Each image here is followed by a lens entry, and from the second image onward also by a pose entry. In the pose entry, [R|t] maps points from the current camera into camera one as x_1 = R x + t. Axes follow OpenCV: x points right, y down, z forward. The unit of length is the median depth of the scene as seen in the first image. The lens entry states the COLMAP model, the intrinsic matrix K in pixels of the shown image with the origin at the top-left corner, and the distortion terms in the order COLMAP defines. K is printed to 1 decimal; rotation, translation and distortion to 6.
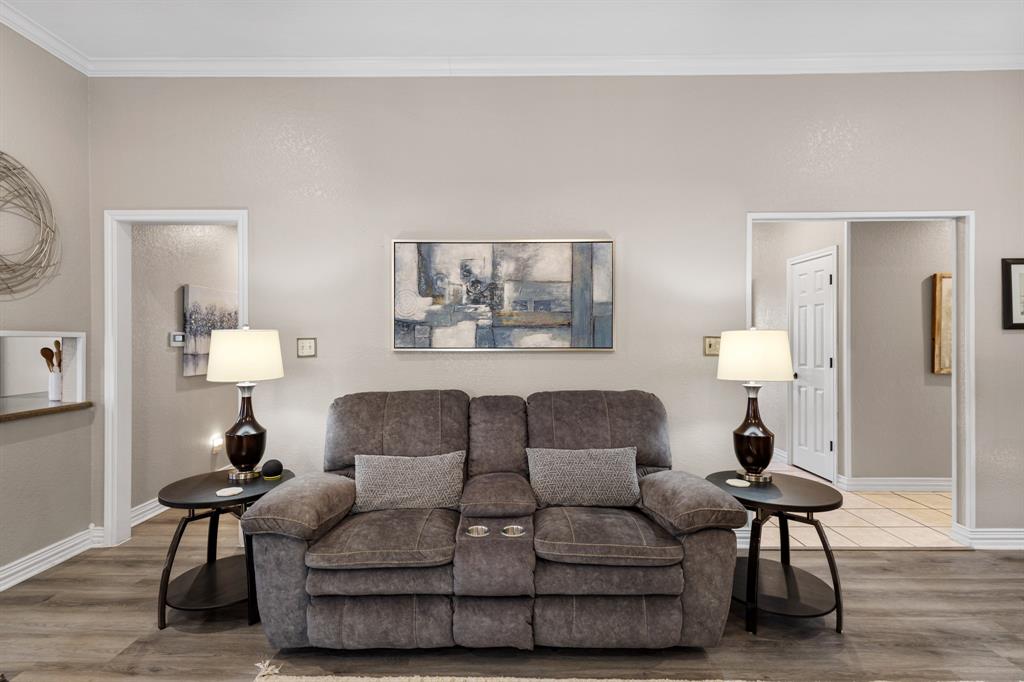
lens RADIAL K [[471.7, 0, 511.2], [0, 471.7, 339.2], [0, 0, 1]] dist [0.005409, -0.002577]
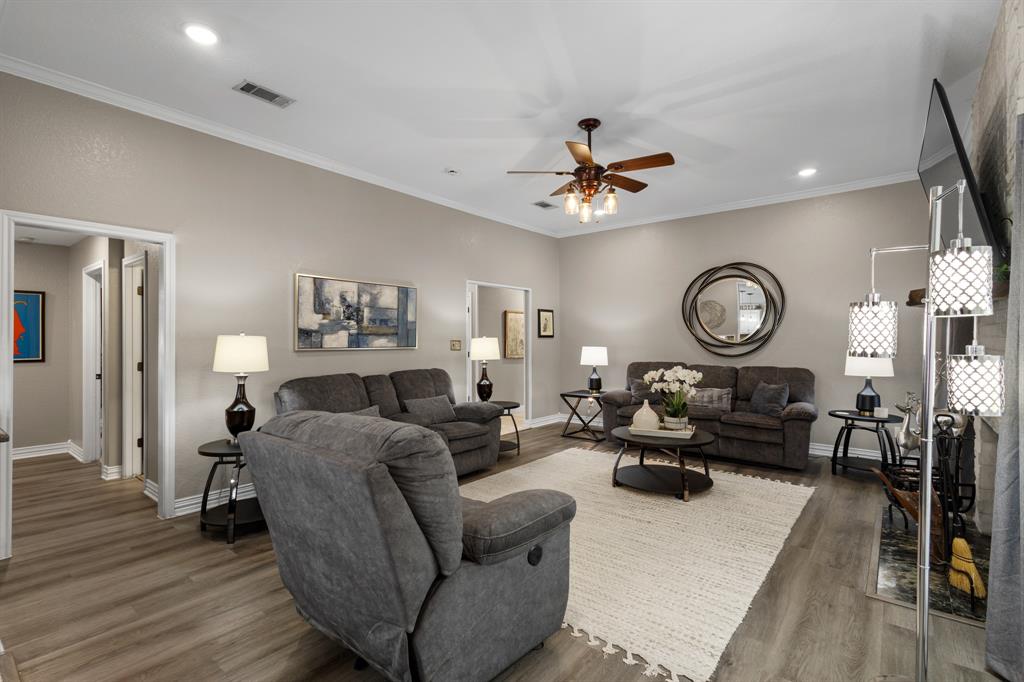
lens RADIAL K [[471.7, 0, 508.5], [0, 471.7, 337.5], [0, 0, 1]] dist [0.005409, -0.002577]
pose [[0.623046, 0.004550, 0.782172, -0.981651], [0.003018, 0.999962, -0.008221, -0.000838], [-0.782180, 0.007483, 0.623008, -0.409306]]
